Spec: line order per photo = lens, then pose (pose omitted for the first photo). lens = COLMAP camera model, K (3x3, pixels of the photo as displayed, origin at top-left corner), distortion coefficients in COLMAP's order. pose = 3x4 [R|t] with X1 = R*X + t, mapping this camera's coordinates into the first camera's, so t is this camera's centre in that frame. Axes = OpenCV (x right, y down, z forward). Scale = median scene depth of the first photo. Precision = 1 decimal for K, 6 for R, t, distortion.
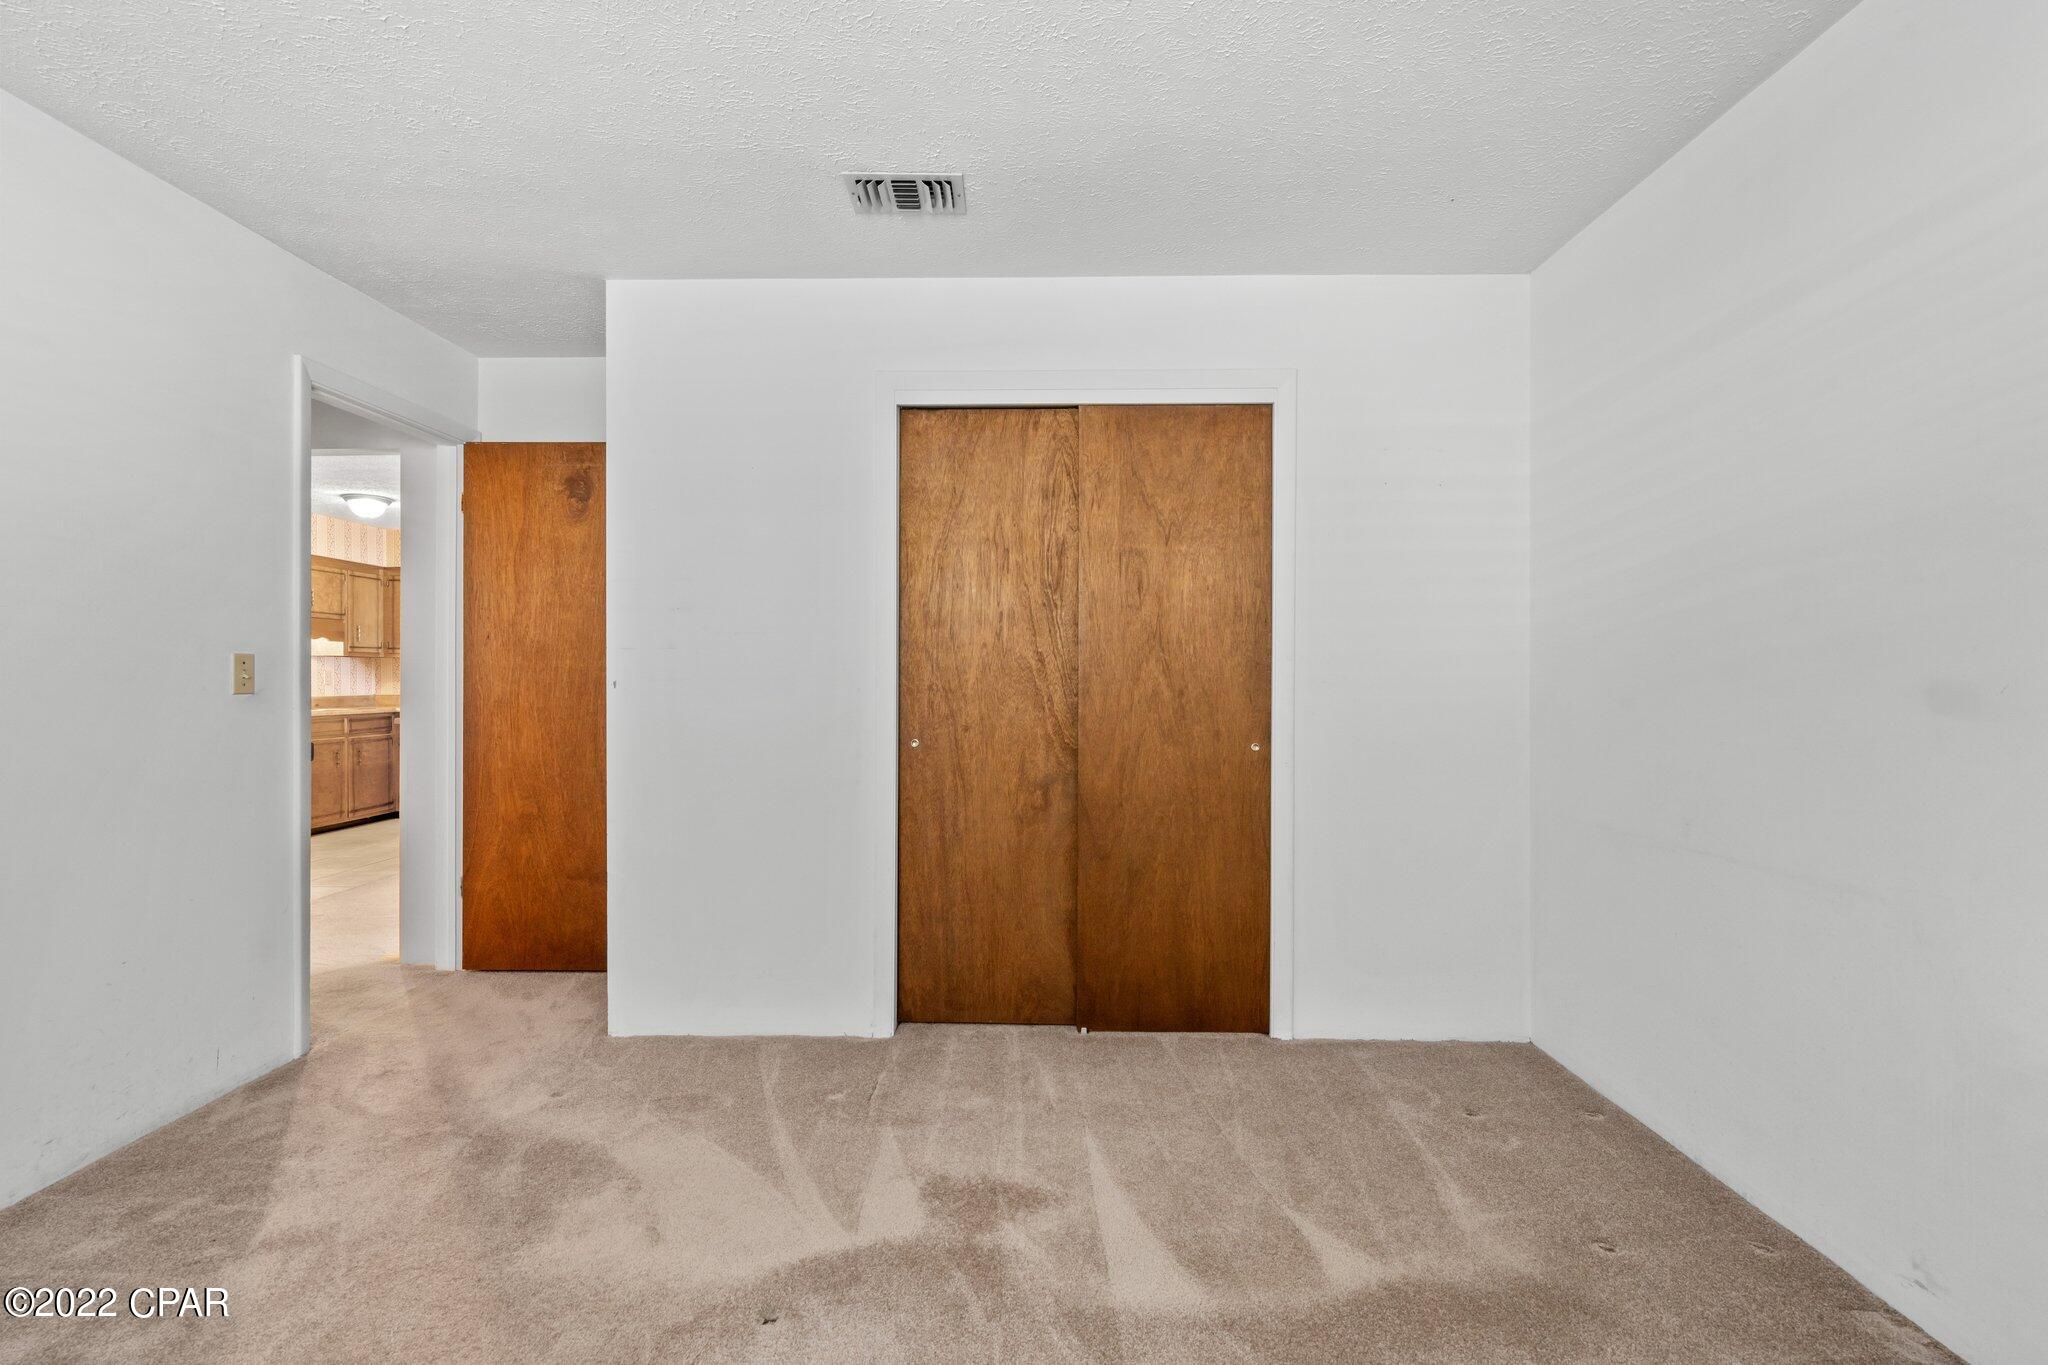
lens RADIAL K [[951.4, 0, 1031.0], [0, 951.4, 676.7], [0, 0, 1]] dist [0.002437, 0.000171]
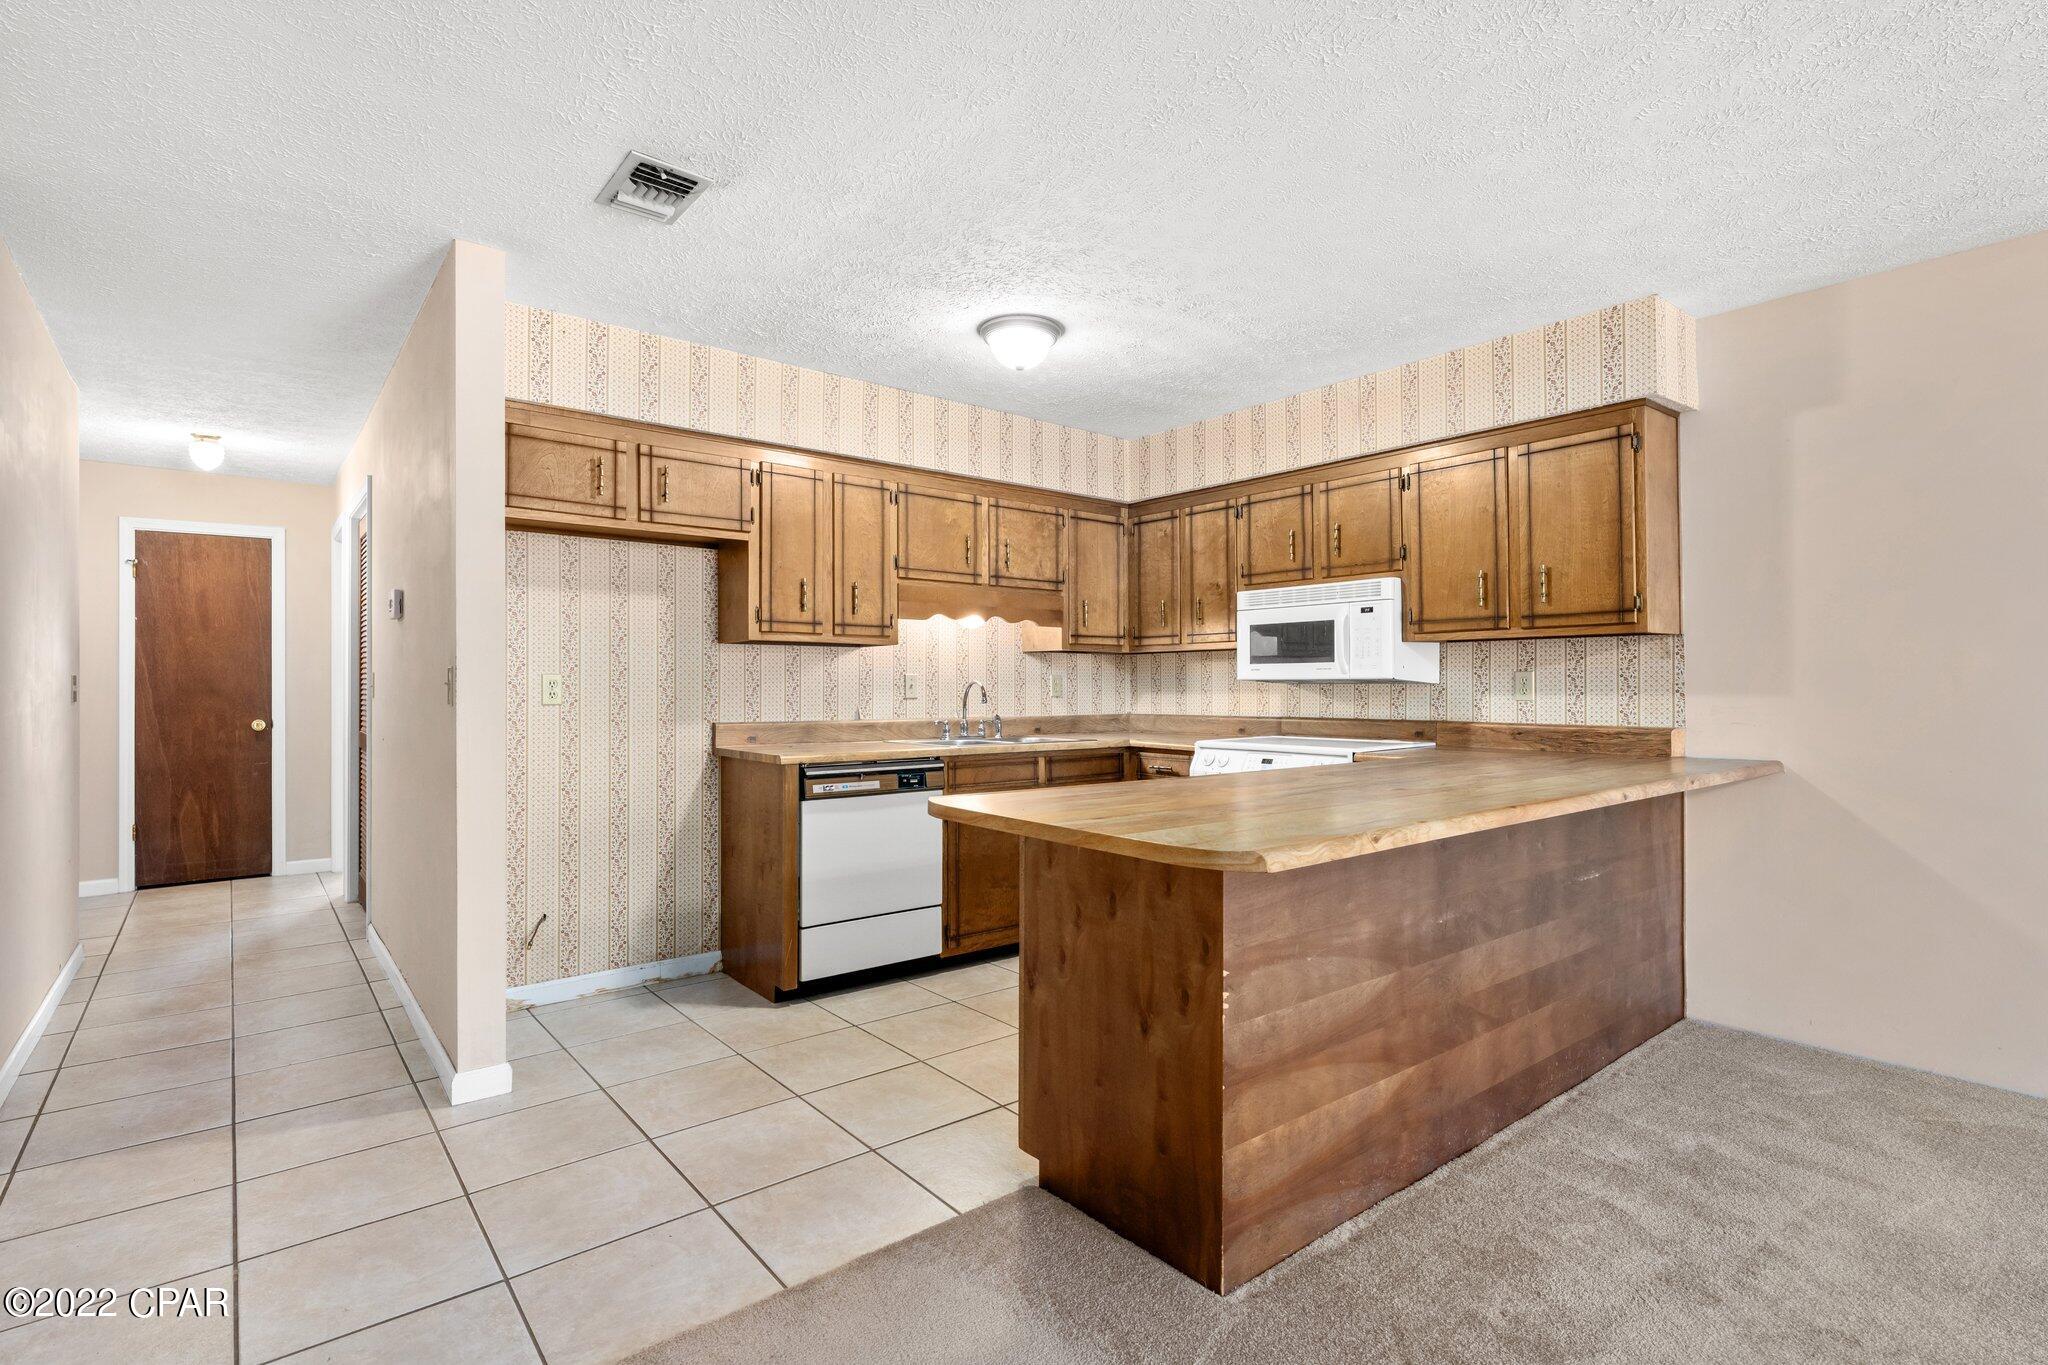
lens RADIAL K [[969.6, 0, 1029.2], [0, 969.6, 682.9], [0, 0, 1]] dist [0.000792, 0.001190]
pose [[0.646341, -0.003310, -0.763041, -0.263243], [0.000056, 0.999991, -0.004290, 0.001466], [0.763048, 0.002730, 0.646336, 0.582252]]
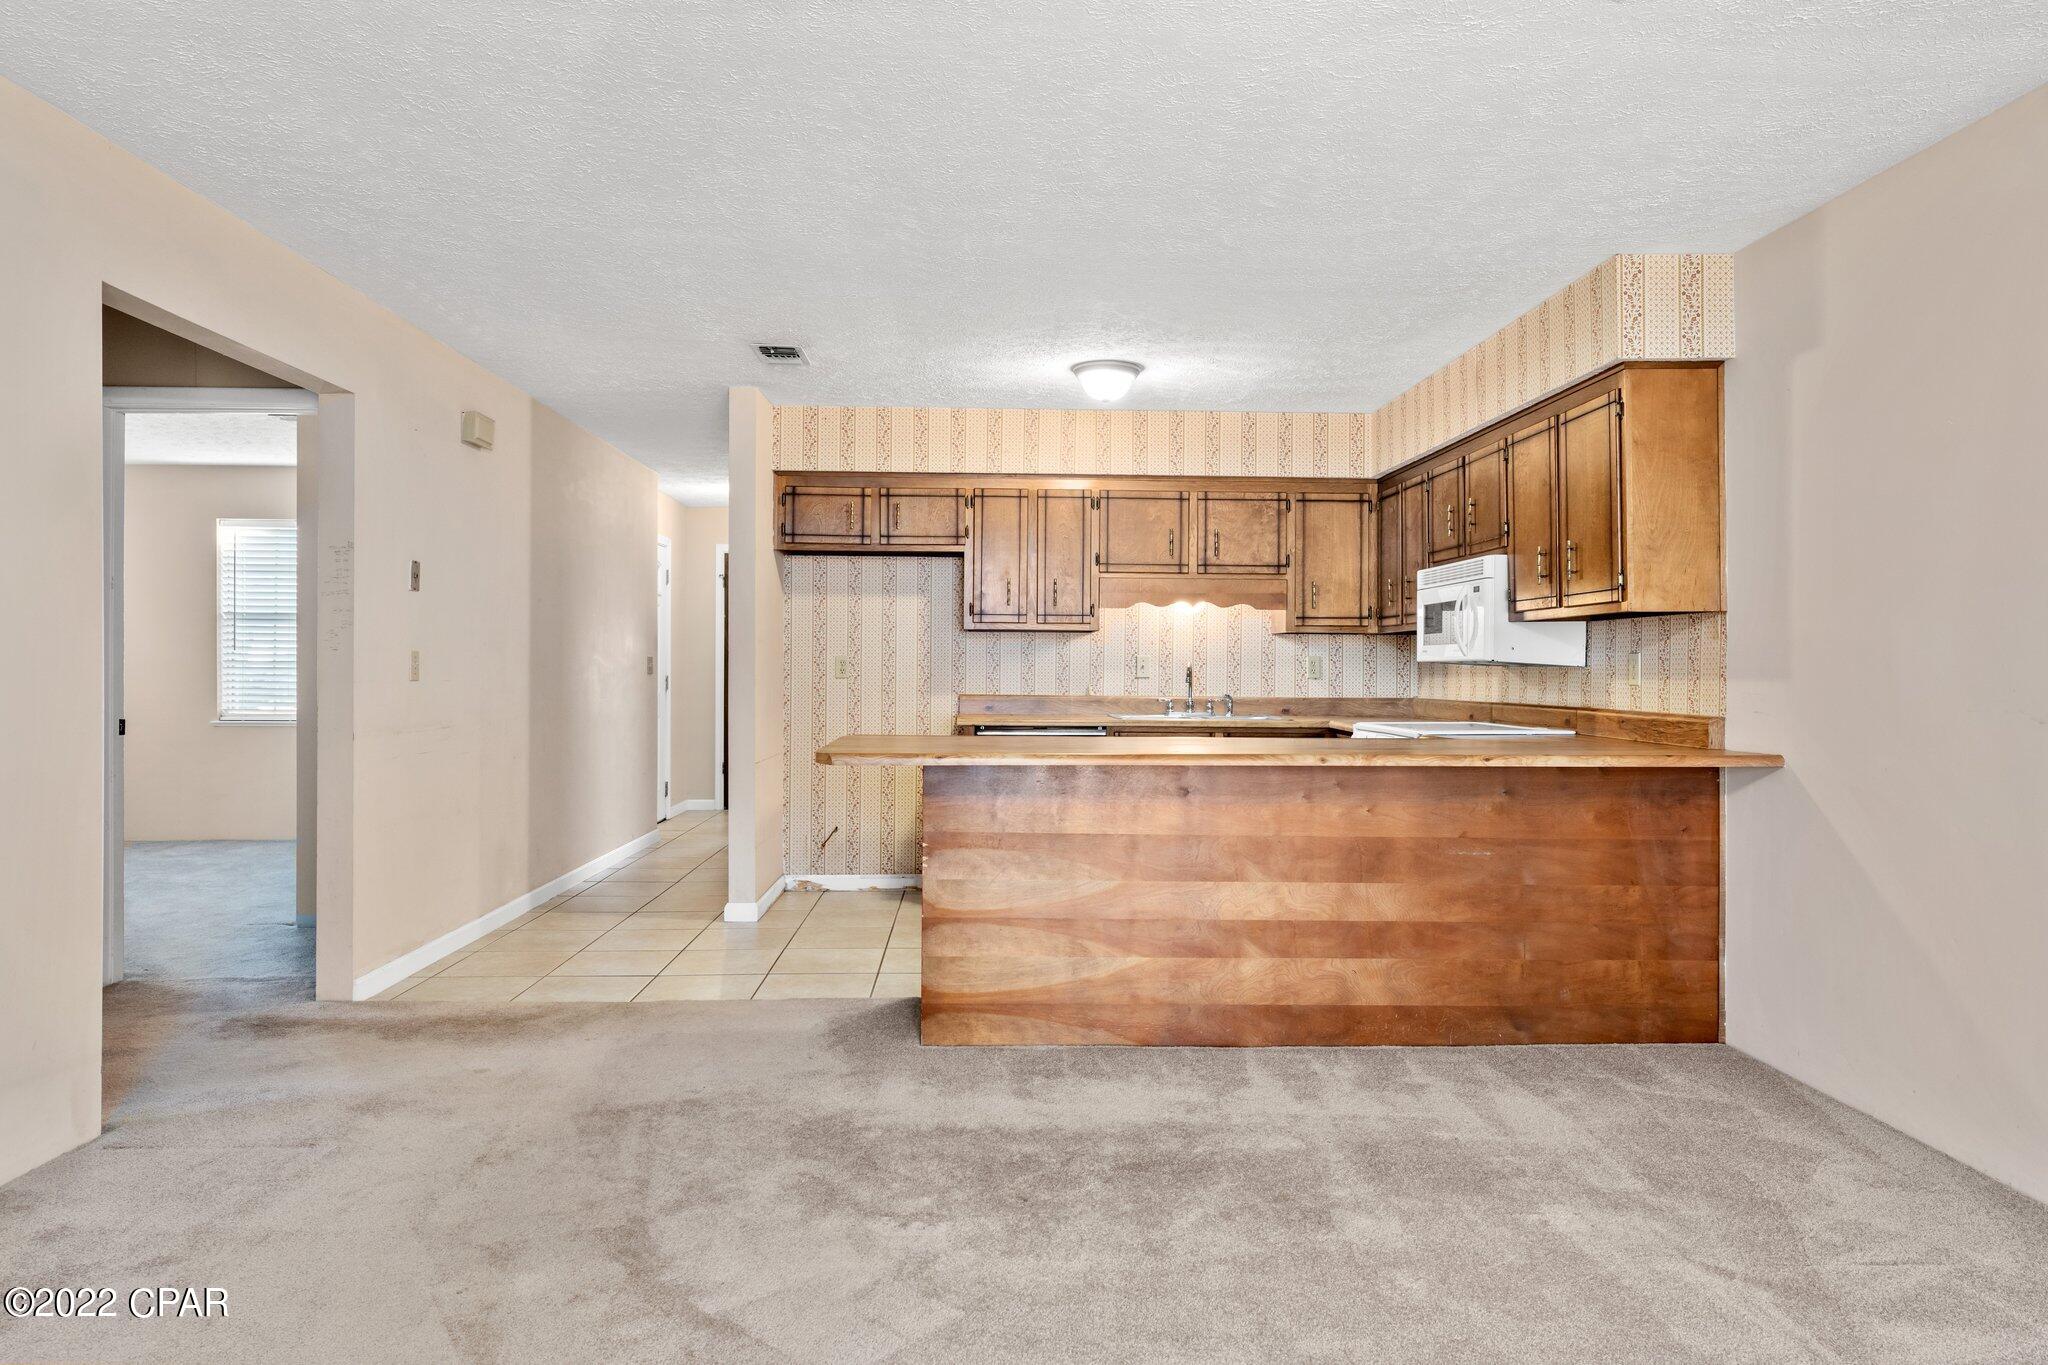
lens RADIAL K [[1246.7, 0, 1032.1], [0, 1246.7, 665.0], [0, 0, 1]] dist [-0.003120, -0.001738]
pose [[0.060194, -0.001539, -0.998186, 0.072051], [-0.007230, 0.999972, -0.001978, 0.002086], [0.998161, 0.007336, 0.060181, 0.782720]]
